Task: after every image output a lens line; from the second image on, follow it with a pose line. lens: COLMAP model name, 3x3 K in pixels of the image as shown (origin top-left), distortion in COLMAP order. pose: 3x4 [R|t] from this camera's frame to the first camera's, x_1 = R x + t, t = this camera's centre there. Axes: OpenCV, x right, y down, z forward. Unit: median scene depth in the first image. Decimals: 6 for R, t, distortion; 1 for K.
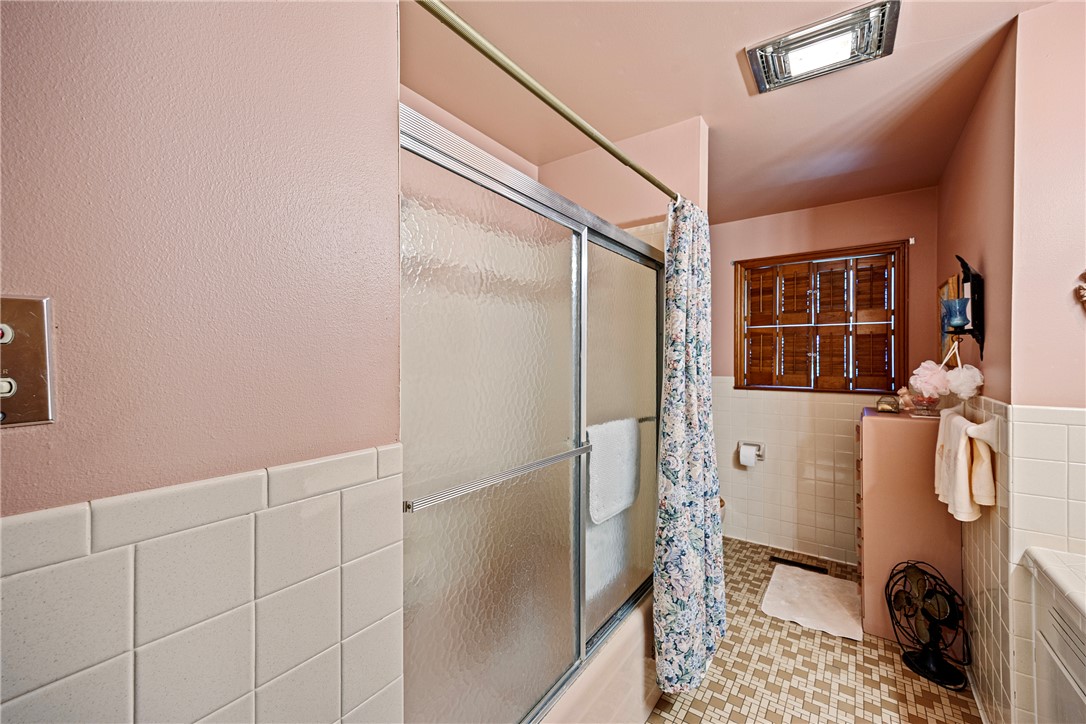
lens RADIAL K [[440.4, 0, 543.0], [0, 440.4, 362.0], [0, 0, 1]] dist [0.025226, -0.005641]
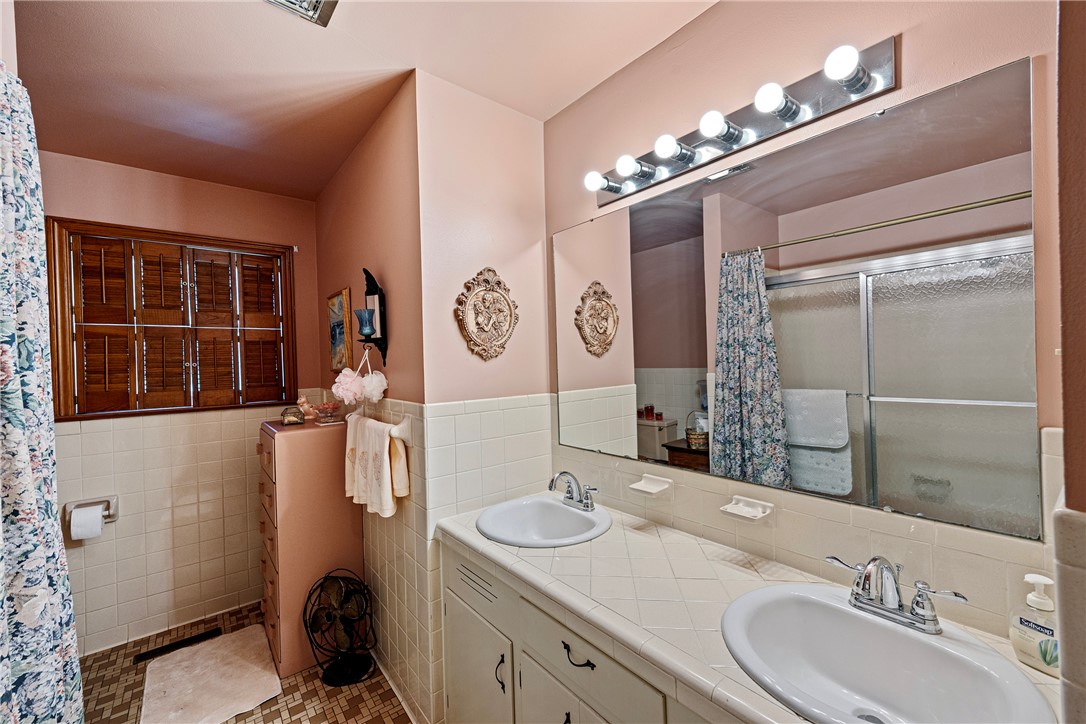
lens RADIAL K [[440.4, 0, 543.0], [0, 440.4, 362.0], [0, 0, 1]] dist [0.025226, -0.005641]
pose [[0.267011, -0.012877, 0.963607, 0.012883], [0.032829, 0.999452, 0.004259, -0.004162], [-0.963134, 0.030497, 0.267288, 0.207101]]
